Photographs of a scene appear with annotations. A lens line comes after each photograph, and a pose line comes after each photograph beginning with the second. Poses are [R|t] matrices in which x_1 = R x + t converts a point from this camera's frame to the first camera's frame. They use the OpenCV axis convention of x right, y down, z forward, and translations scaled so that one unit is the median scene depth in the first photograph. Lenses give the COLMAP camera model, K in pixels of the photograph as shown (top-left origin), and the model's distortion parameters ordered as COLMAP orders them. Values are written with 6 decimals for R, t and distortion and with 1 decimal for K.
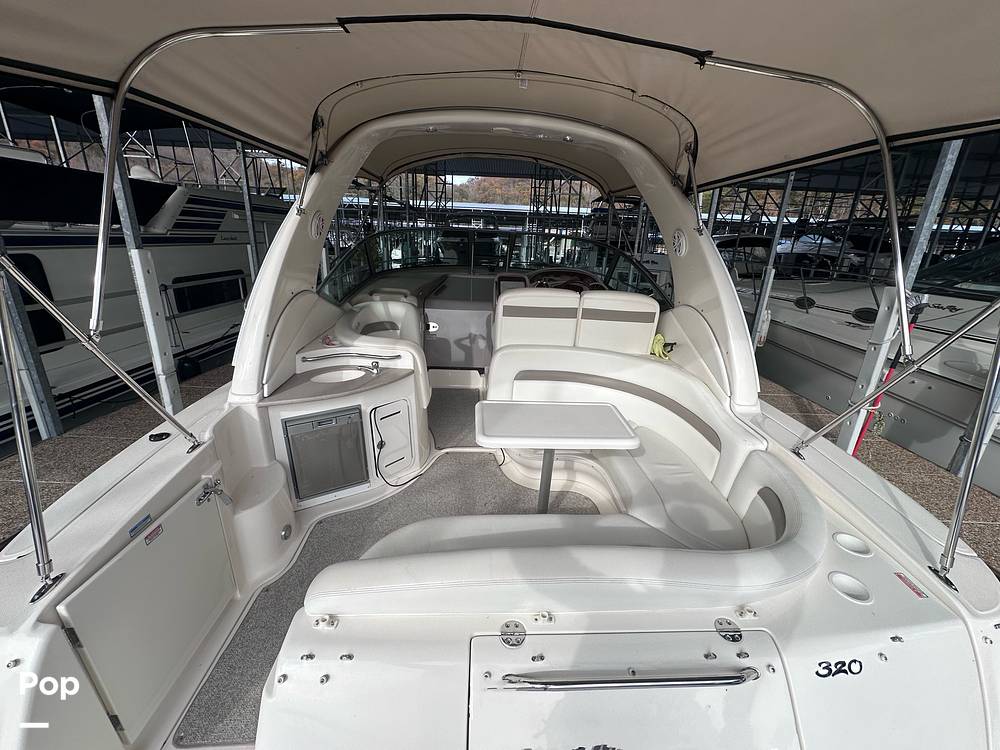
lens RADIAL K [[397.8, 0, 500.0], [0, 397.8, 375.0], [0, 0, 1]] dist [-0.001322, -0.000239]
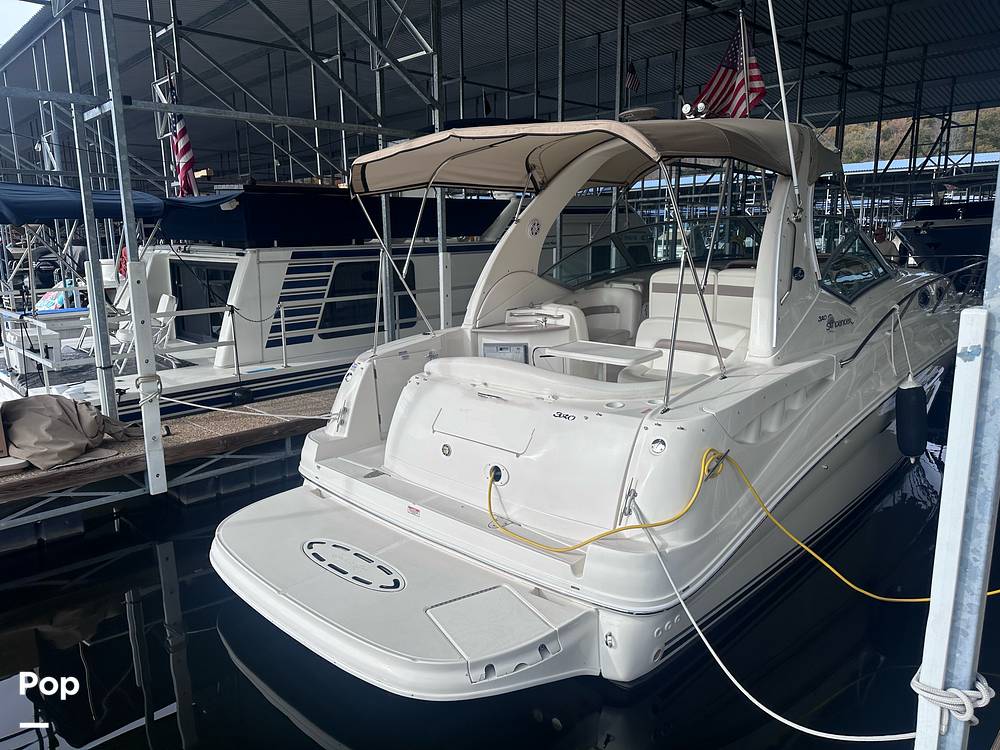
lens RADIAL K [[710.5, 0, 500.0], [0, 710.5, 375.0], [0, 0, 1]] dist [0.001455, 0.000069]
pose [[0.683974, 0.086226, -0.724393, 1.650512], [-0.184278, 0.981208, -0.057200, 0.395264], [0.705848, 0.172613, 0.687010, -0.955878]]
